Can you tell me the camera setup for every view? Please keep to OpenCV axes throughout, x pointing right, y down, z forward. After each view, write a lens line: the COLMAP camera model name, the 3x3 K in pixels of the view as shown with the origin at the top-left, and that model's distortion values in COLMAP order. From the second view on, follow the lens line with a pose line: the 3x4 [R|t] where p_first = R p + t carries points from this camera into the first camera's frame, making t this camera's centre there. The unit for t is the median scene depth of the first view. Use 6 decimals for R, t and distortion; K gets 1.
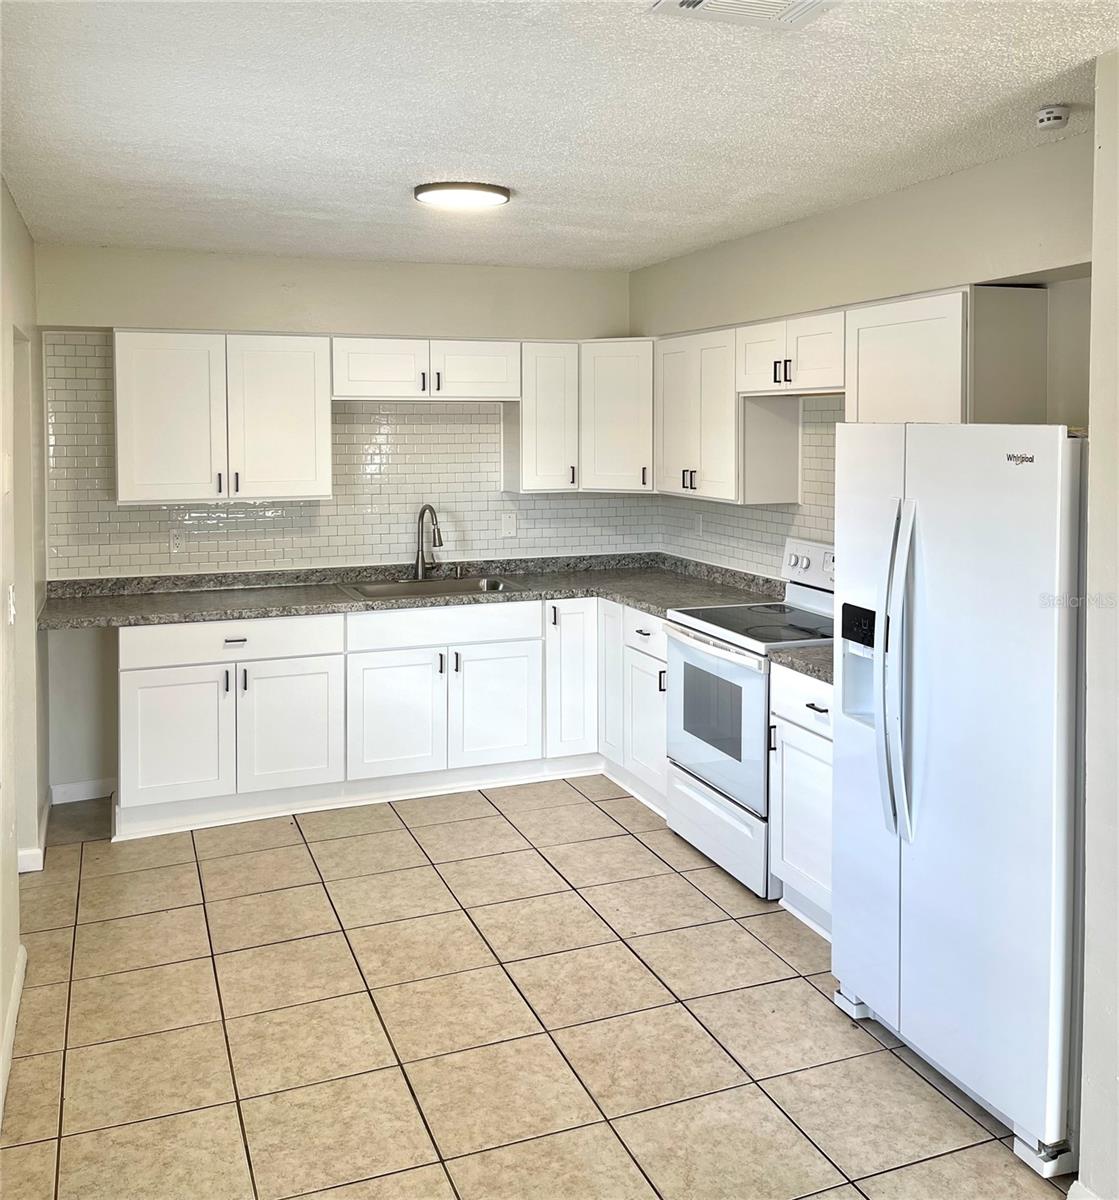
lens RADIAL K [[1121.6, 0, 576.3], [0, 1121.6, 459.9], [0, 0, 1]] dist [0.015740, 0.000000]
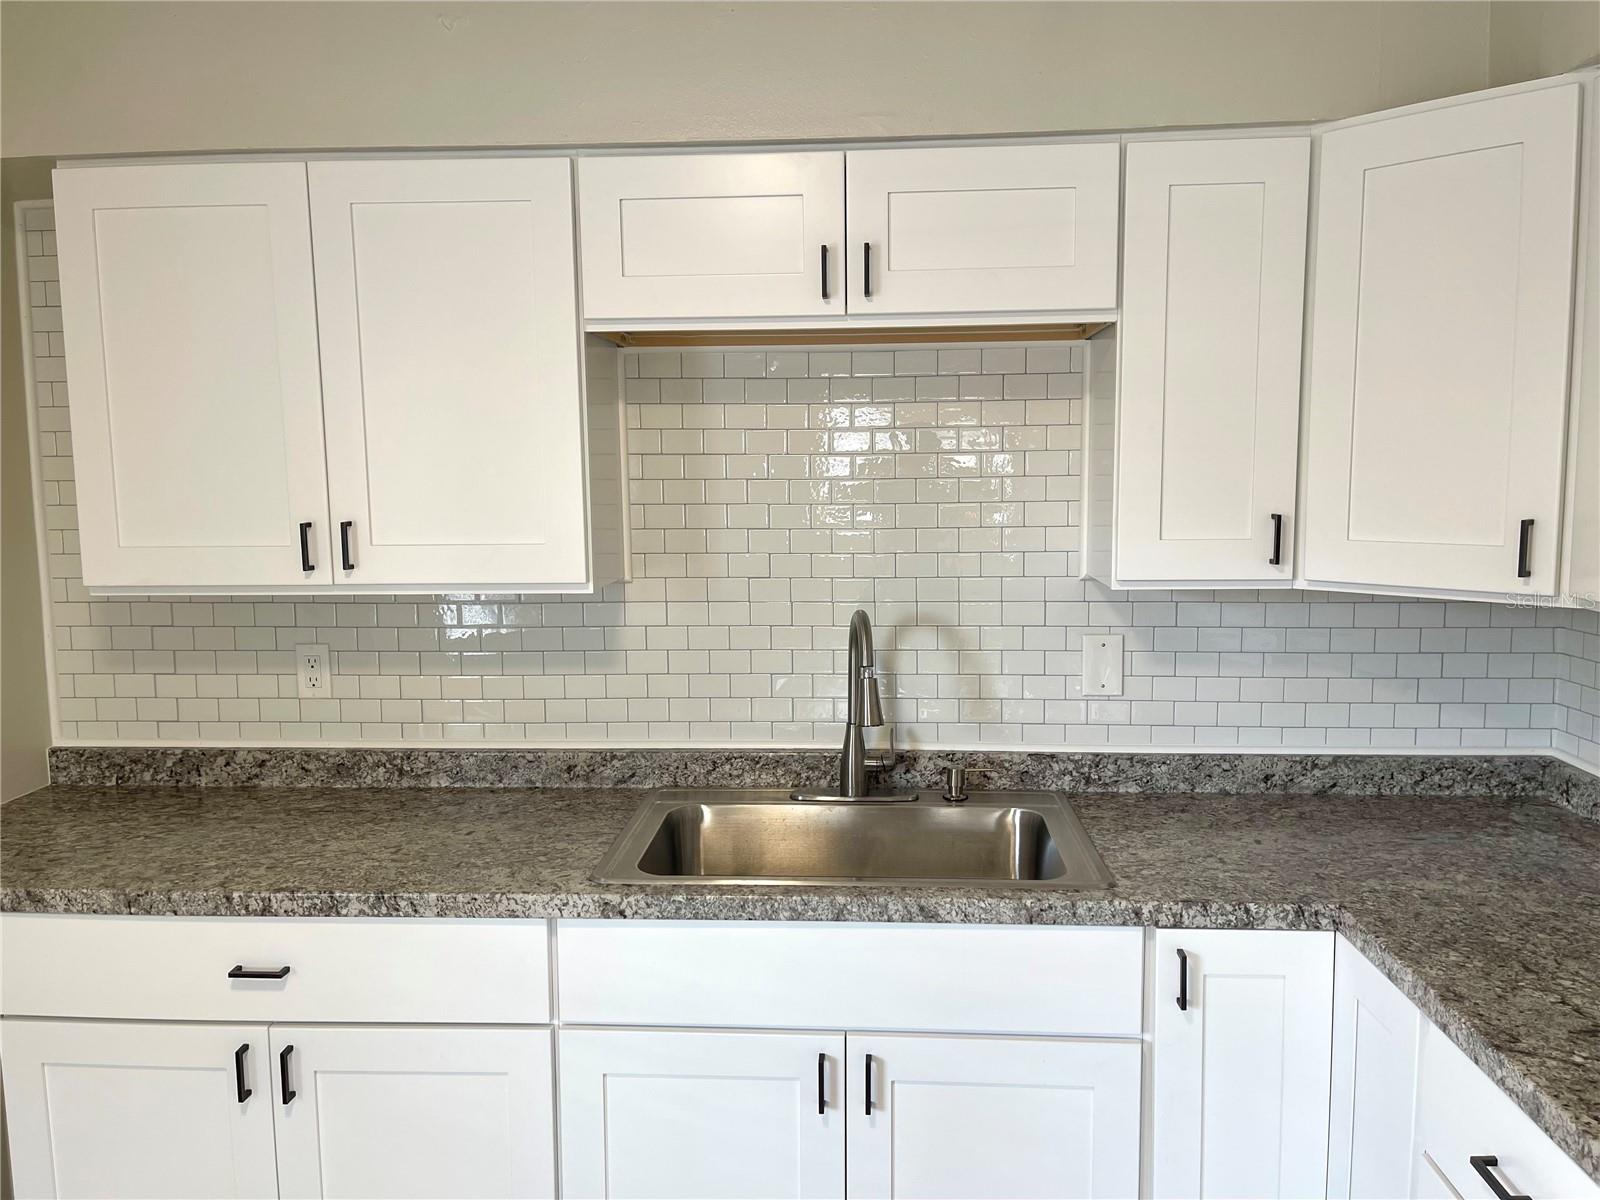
lens RADIAL K [[1217.5, 0, 809.2], [0, 1217.5, 604.4], [0, 0, 1]] dist [0.069970, -0.088215]
pose [[0.906101, 0.042084, -0.420963, 0.028554], [-0.006776, 0.996356, 0.085022, 0.002671], [0.423007, -0.074186, 0.903084, 0.671867]]
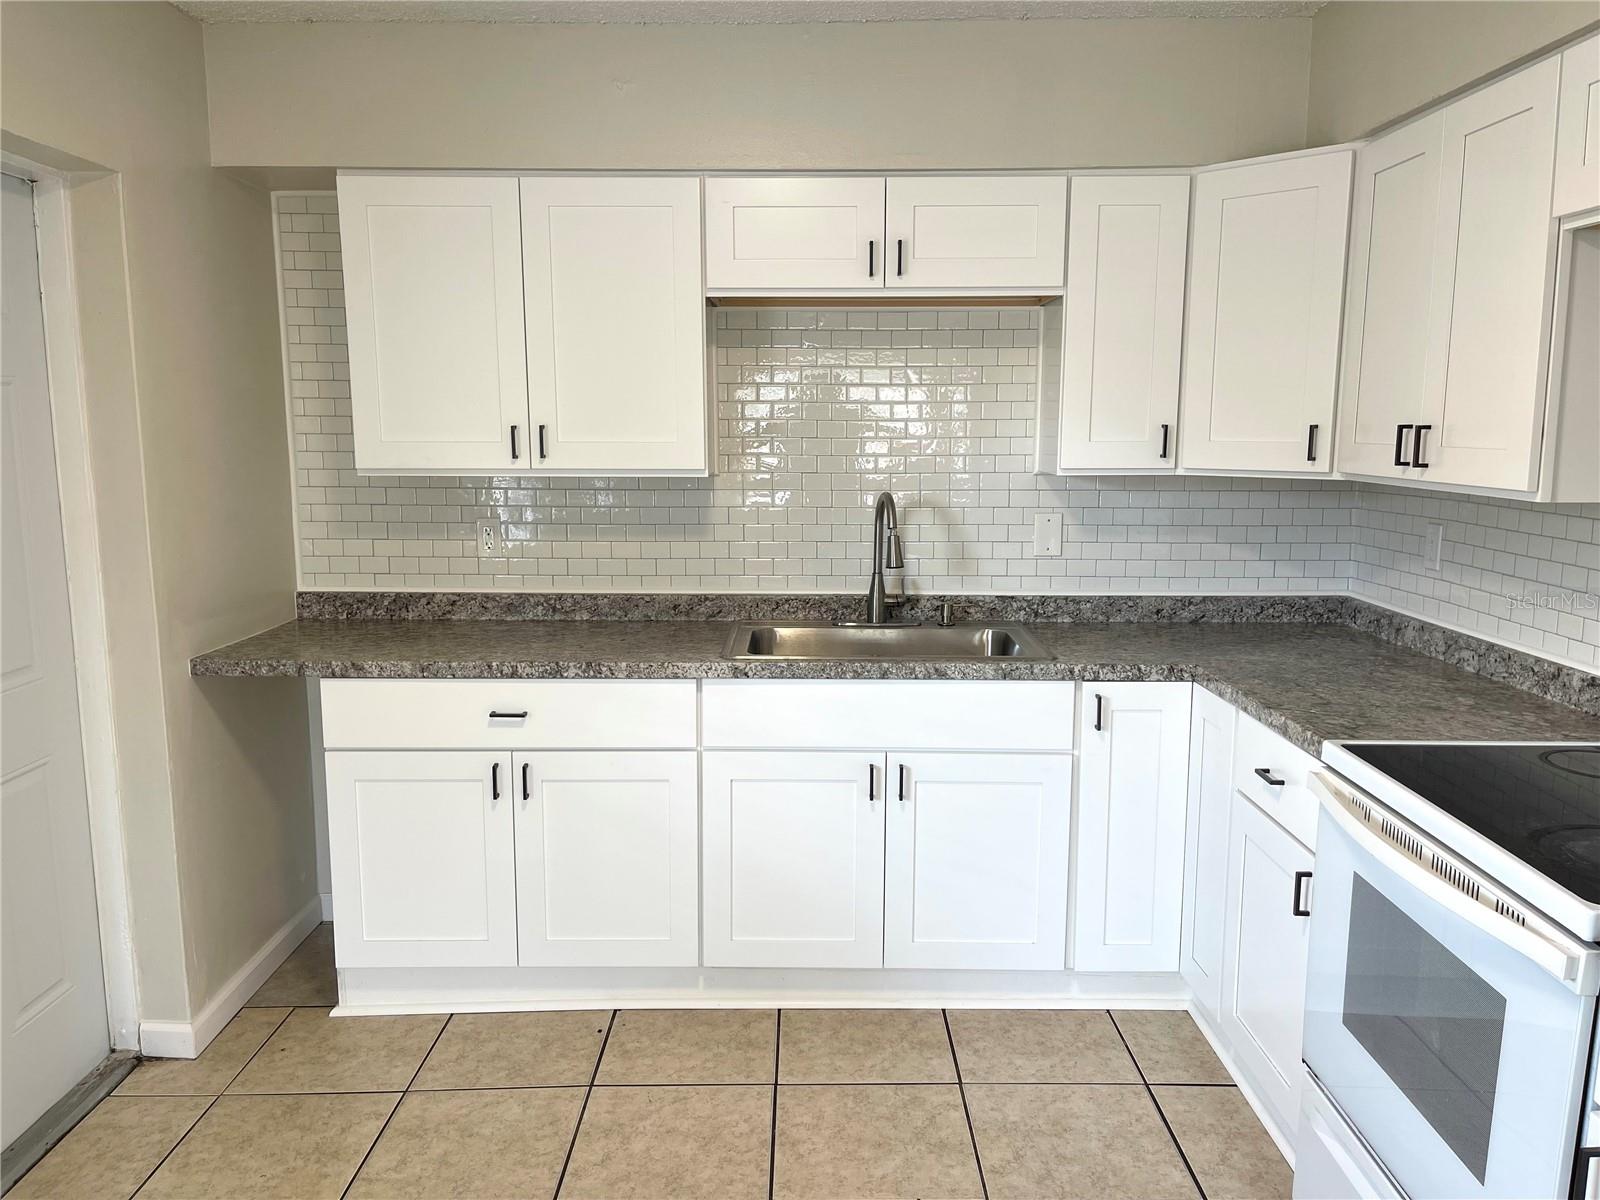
lens RADIAL K [[1217.5, 0, 799.1], [0, 1217.5, 613.4], [0, 0, 1]] dist [0.069970, -0.088215]
pose [[0.926221, 0.062067, -0.371836, 0.061867], [-0.015548, 0.991803, 0.126825, 0.025525], [0.376660, -0.111687, 0.919594, 0.454264]]
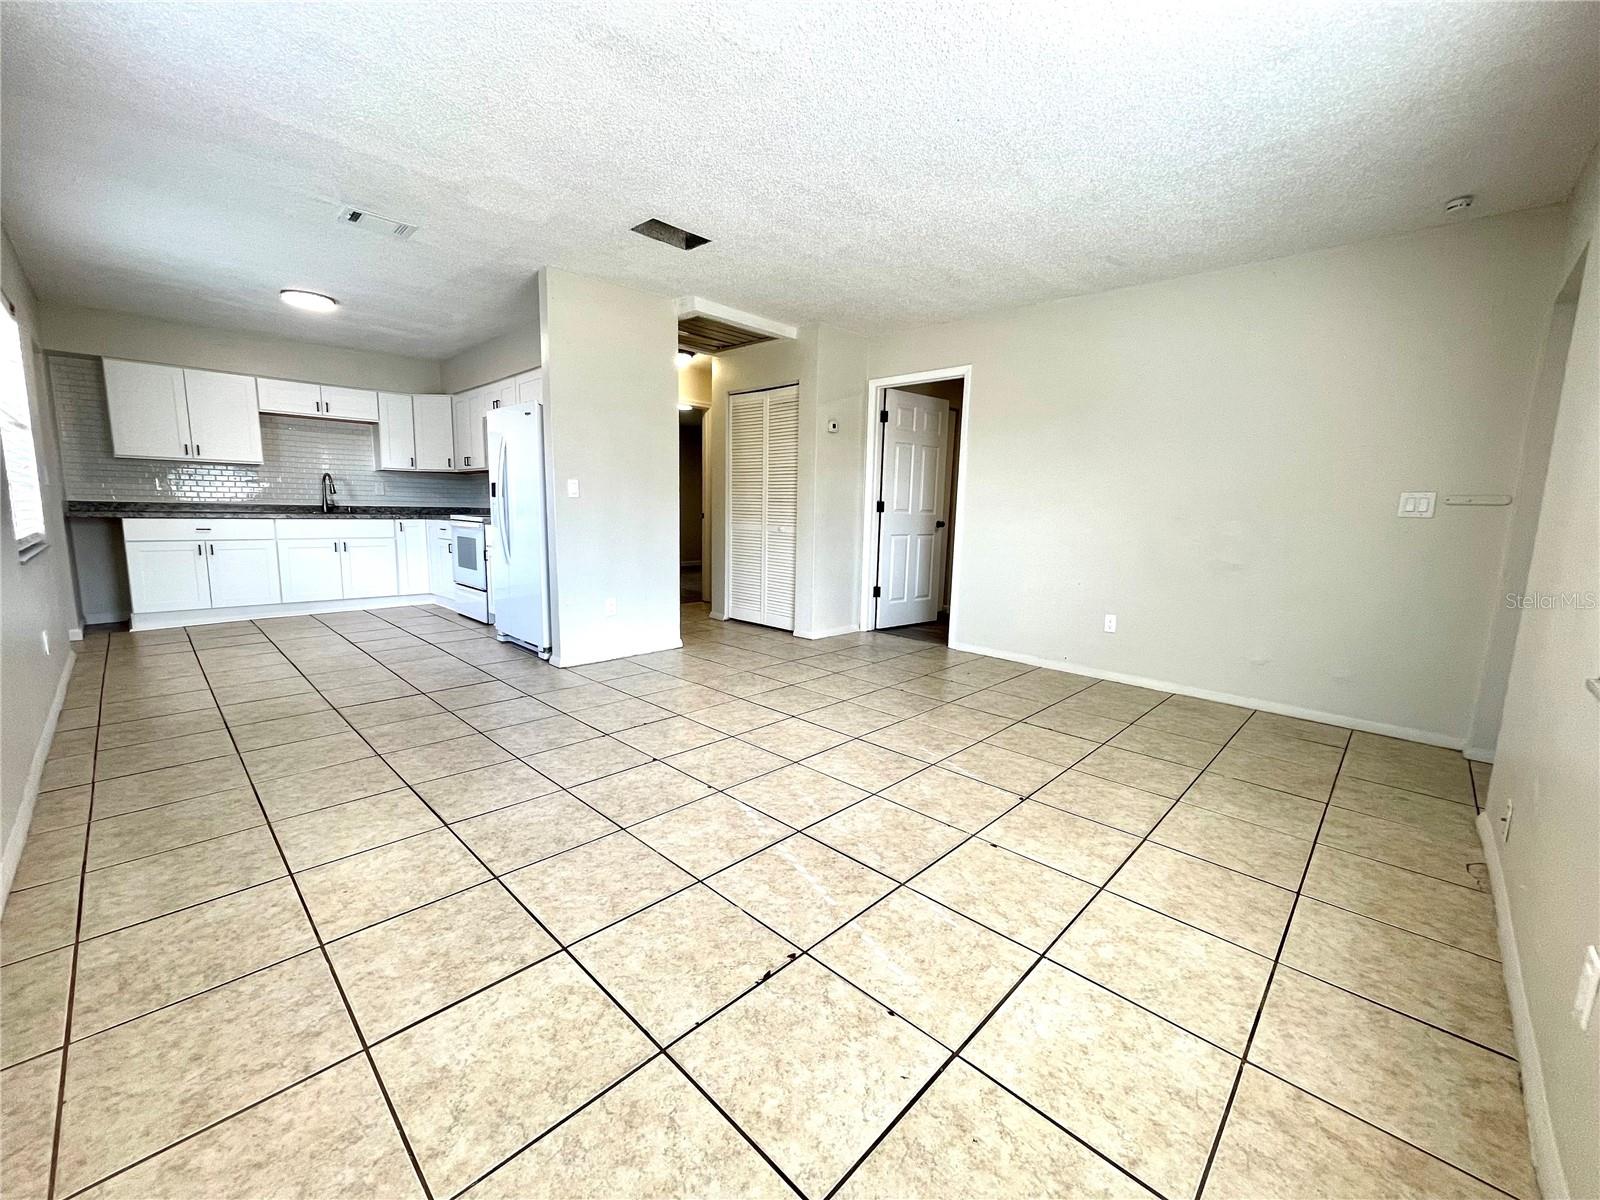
lens RADIAL K [[643.0, 0, 792.1], [0, 643.0, 601.7], [0, 0, 1]] dist [-0.001453, 0.000898]
pose [[0.917772, -0.036906, 0.395389, 0.176867], [-0.006665, 0.994100, 0.108260, 0.148993], [-0.397051, -0.101994, 0.912112, -0.407051]]
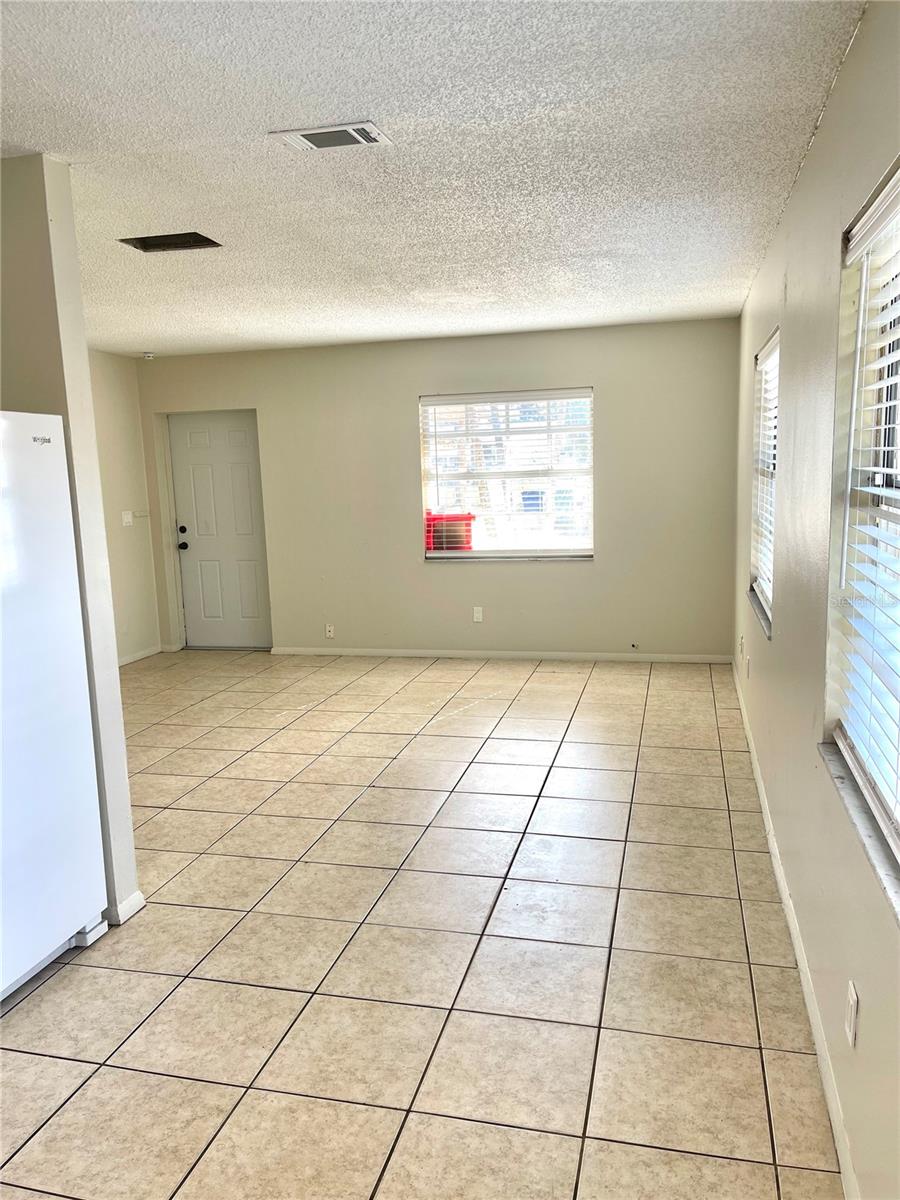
lens RADIAL K [[913.1, 0, 459.0], [0, 913.1, 589.0], [0, 0, 1]] dist [0.069970, -0.088215]
pose [[-0.808966, -0.053563, 0.585411, -0.323306], [0.057893, 0.983740, 0.170010, 0.008758], [-0.584998, 0.171424, -0.792711, 0.810736]]
